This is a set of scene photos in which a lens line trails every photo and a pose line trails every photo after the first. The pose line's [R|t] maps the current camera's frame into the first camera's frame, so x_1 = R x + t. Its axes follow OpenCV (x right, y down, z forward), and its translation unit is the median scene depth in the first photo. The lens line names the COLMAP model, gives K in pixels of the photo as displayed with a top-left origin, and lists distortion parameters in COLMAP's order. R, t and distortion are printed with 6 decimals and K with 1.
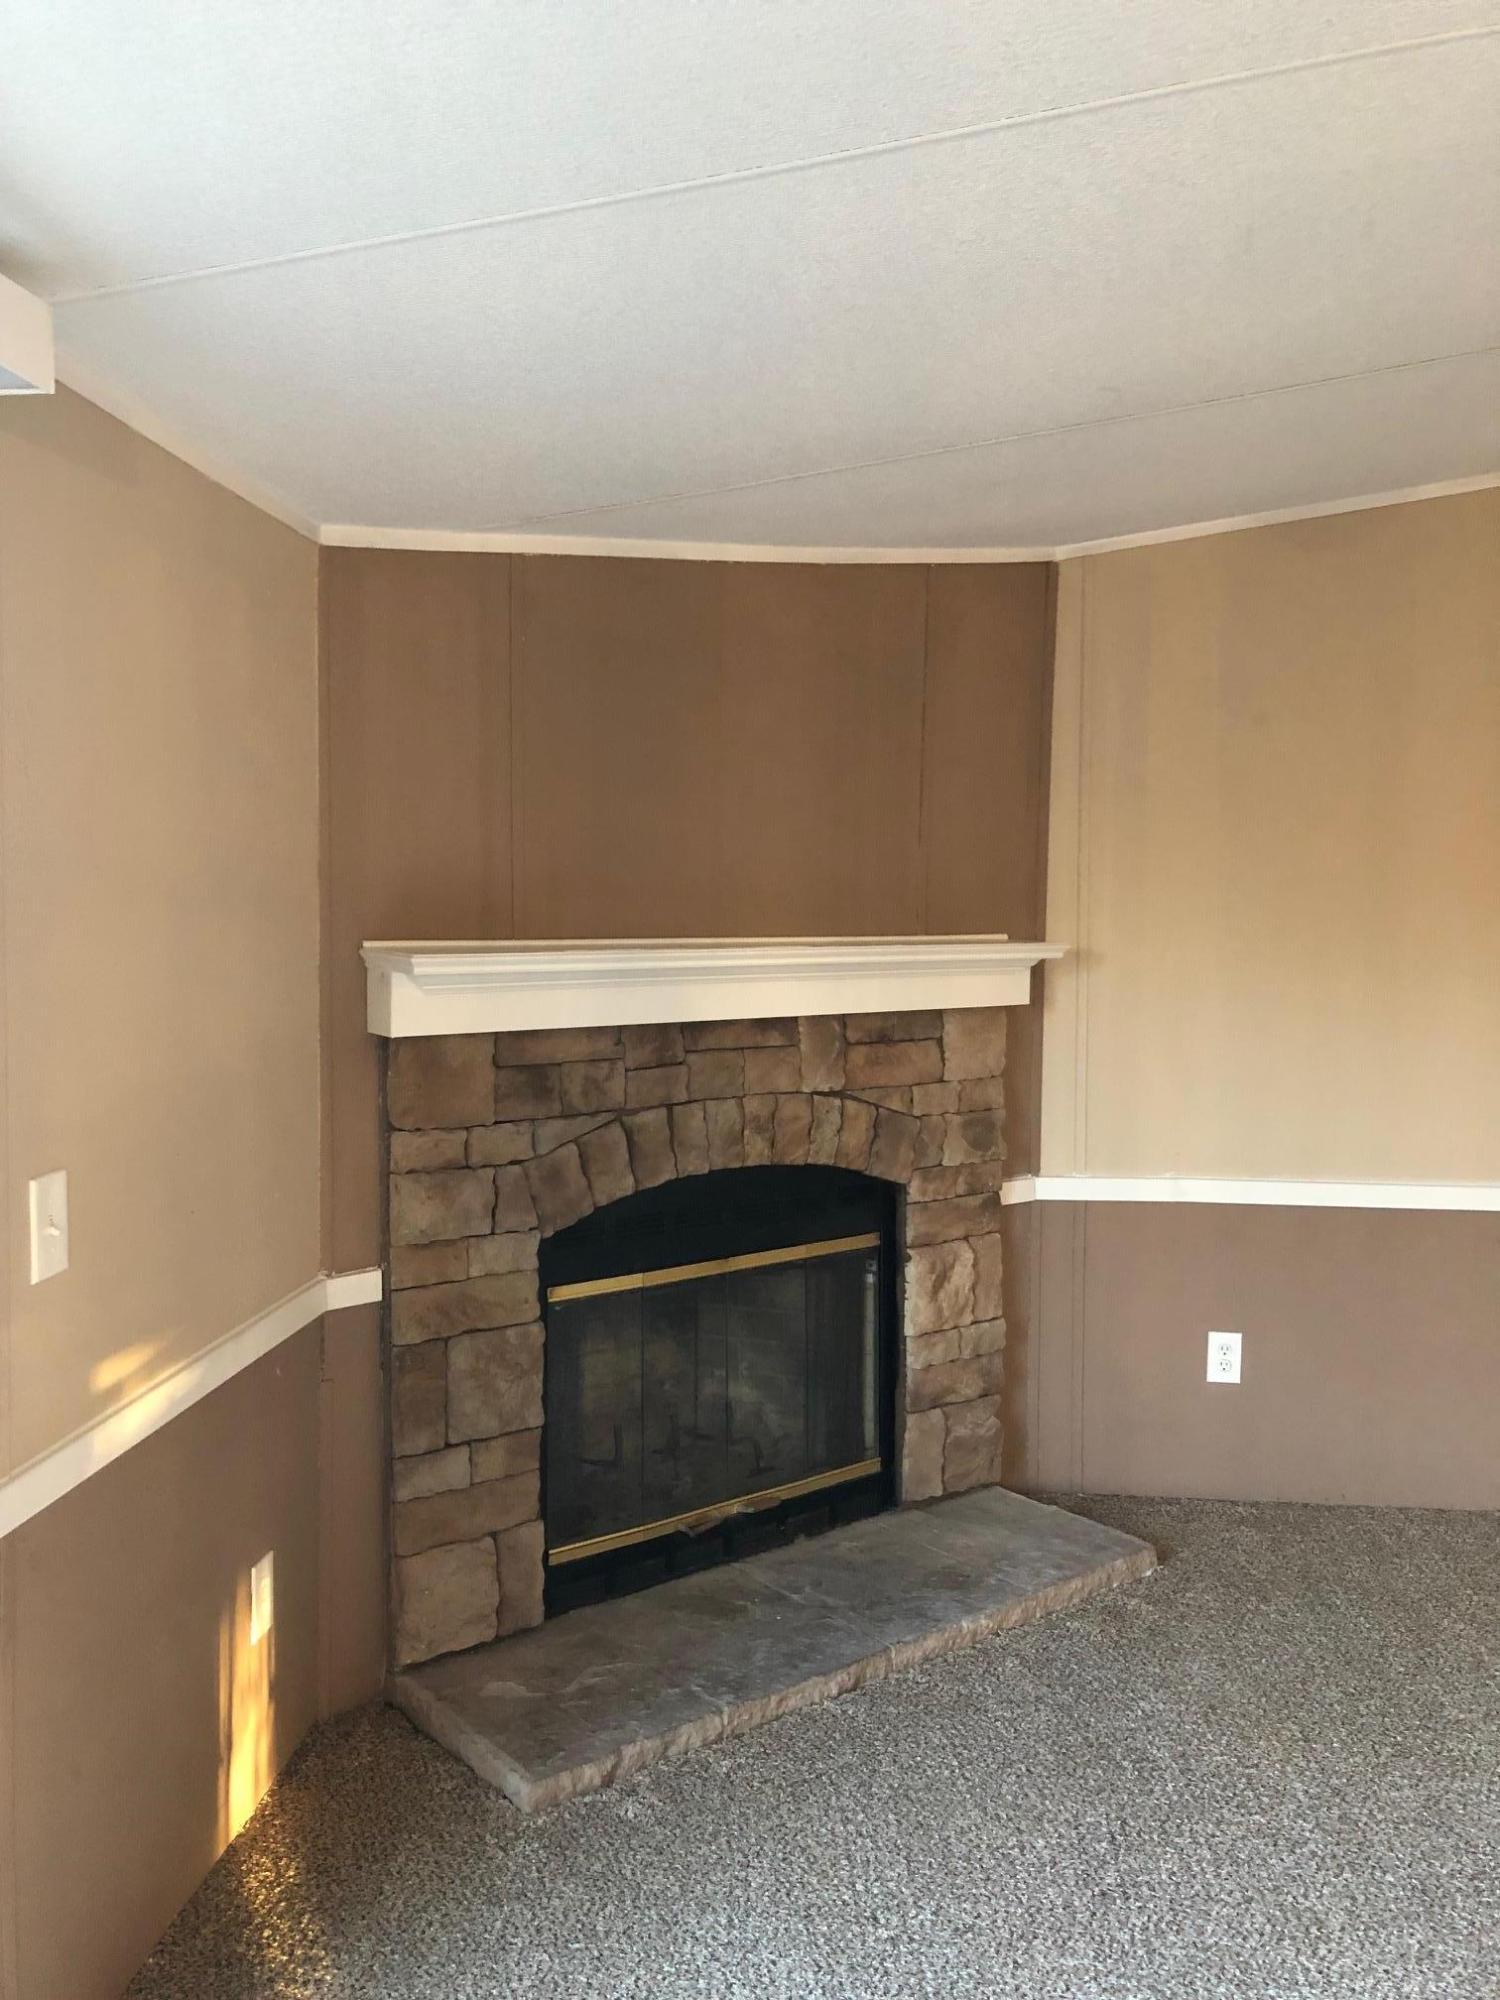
lens RADIAL K [[1639.5, 0, 728.4], [0, 1639.5, 978.9], [0, 0, 1]] dist [0.018366, -0.014679]
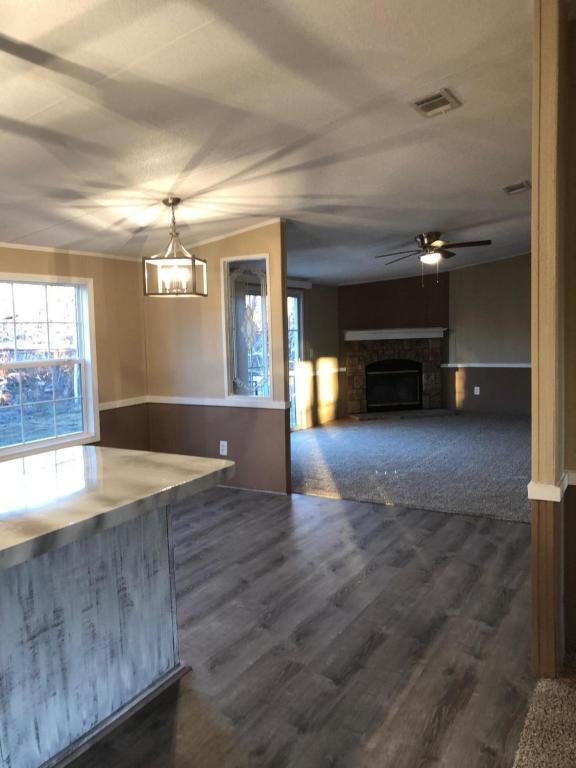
lens RADIAL K [[616.7, 0, 280.7], [0, 616.7, 384.6], [0, 0, 1]] dist [0.024484, -0.006361]
pose [[0.906117, 0.003939, -0.423008, 0.682012], [0.016106, 0.998910, 0.043800, 0.092356], [0.422720, -0.046501, 0.905066, -1.672799]]
